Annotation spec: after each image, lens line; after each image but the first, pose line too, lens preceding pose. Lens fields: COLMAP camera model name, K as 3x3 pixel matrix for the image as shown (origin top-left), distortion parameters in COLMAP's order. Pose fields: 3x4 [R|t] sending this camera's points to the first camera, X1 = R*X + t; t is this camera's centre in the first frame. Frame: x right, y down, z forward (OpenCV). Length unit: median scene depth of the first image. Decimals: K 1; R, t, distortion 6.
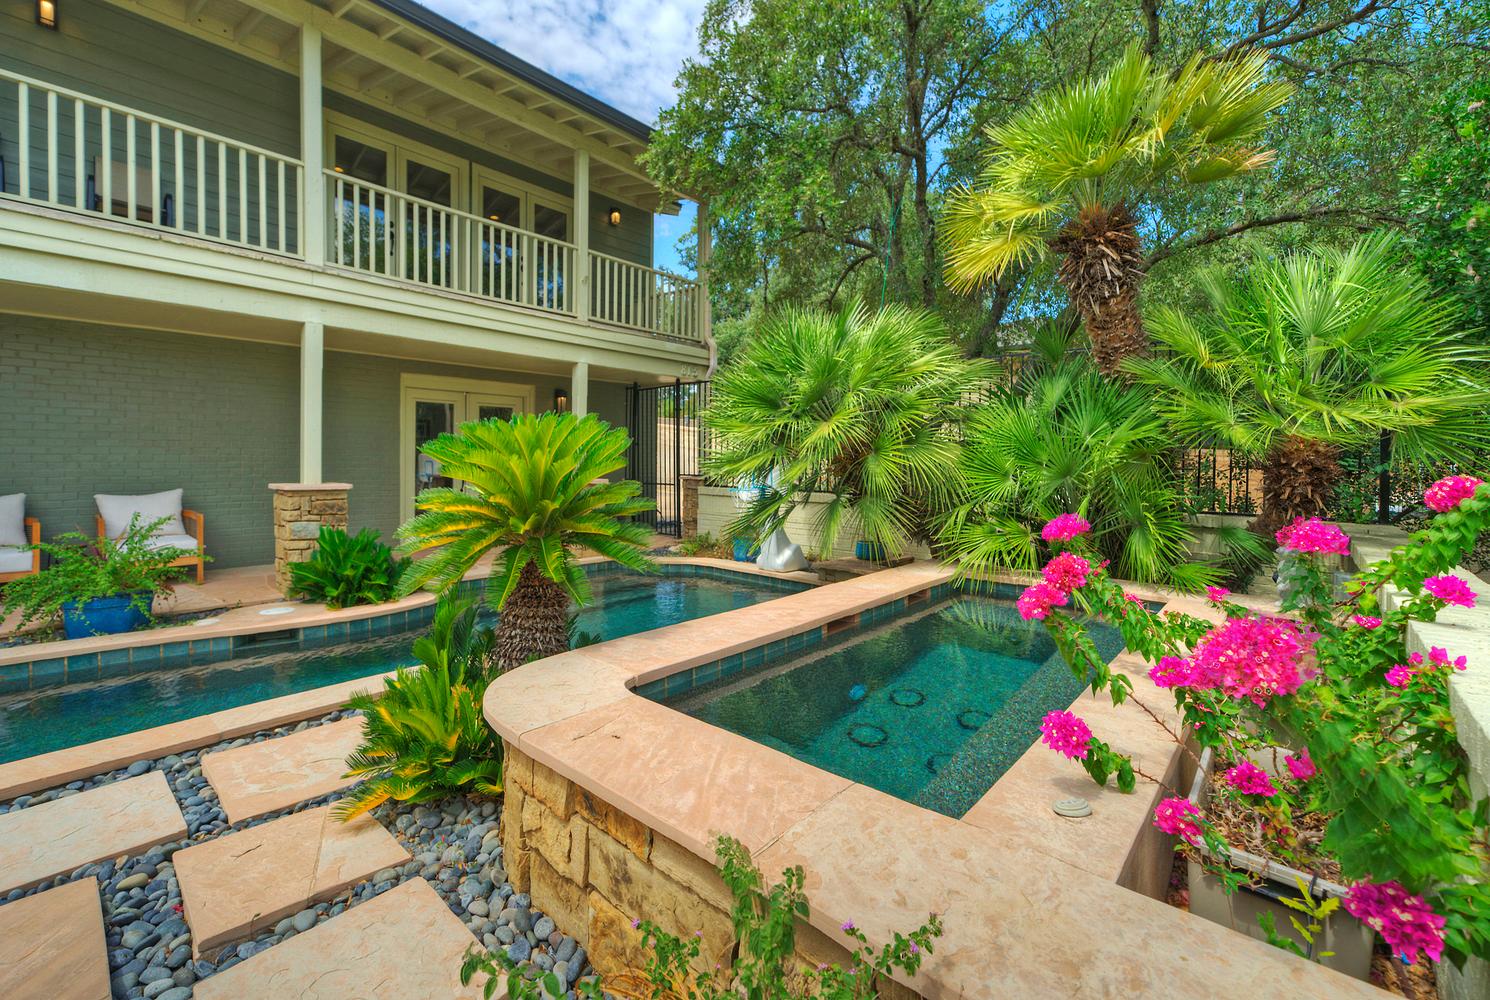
lens RADIAL K [[588.6, 0, 737.4], [0, 588.6, 462.4], [0, 0, 1]] dist [0.000570, 0.000451]
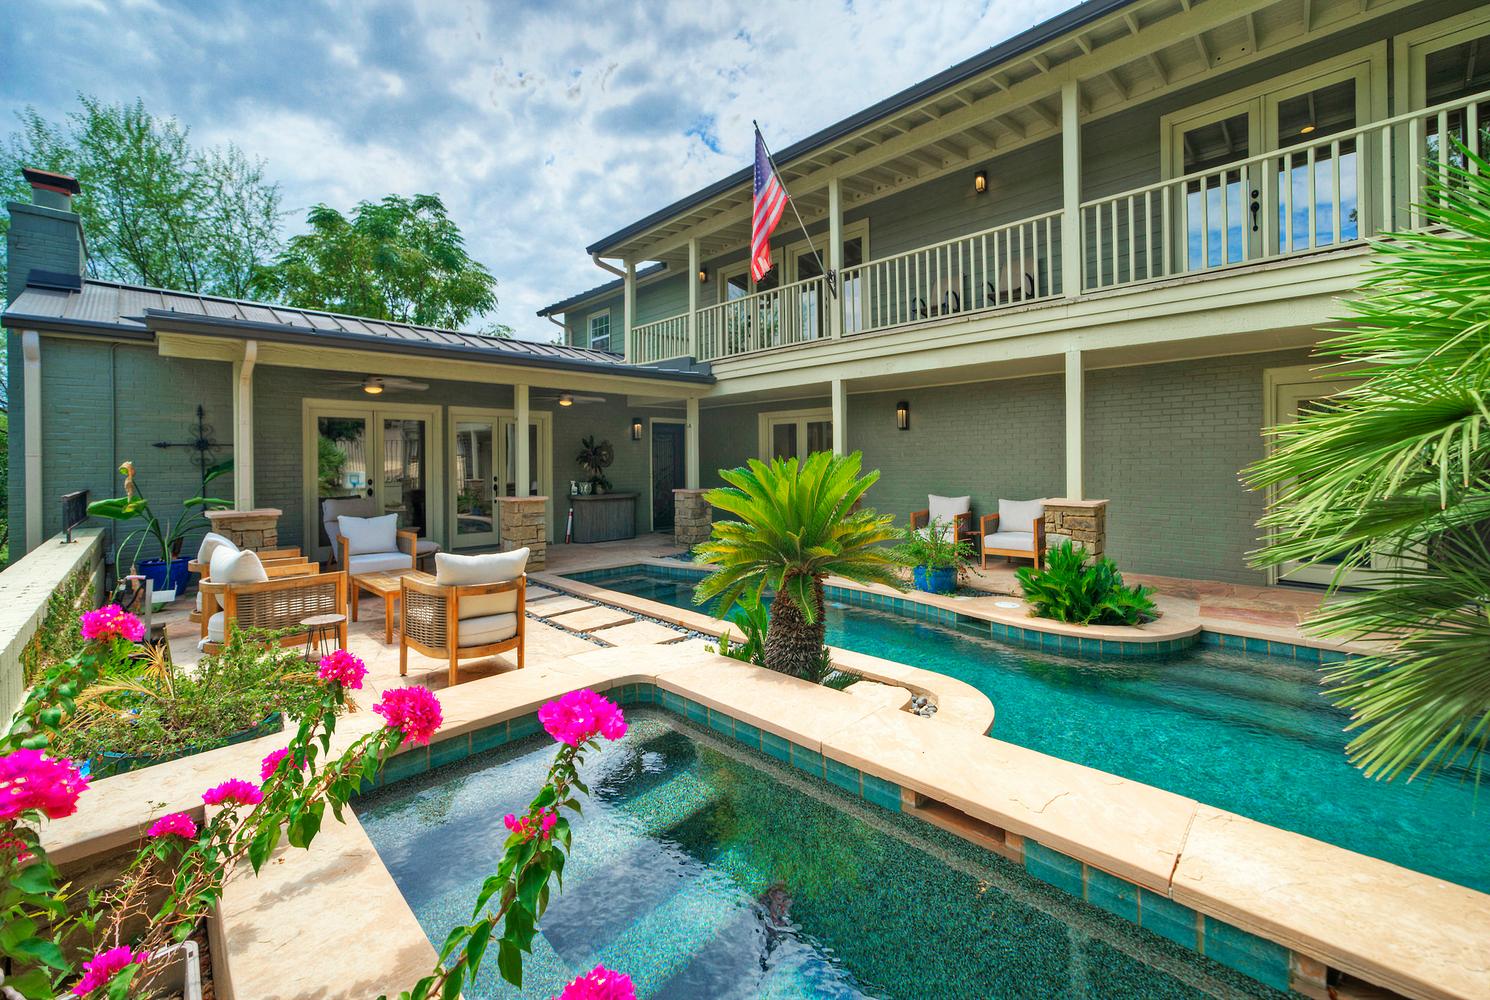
lens RADIAL K [[588.6, 0, 737.4], [0, 588.6, 462.4], [0, 0, 1]] dist [0.000570, 0.000451]
pose [[-0.031469, -0.011874, -0.999434, 0.407031], [-0.012527, 0.999856, -0.011485, -0.013143], [0.999426, 0.012158, -0.031613, 0.465958]]
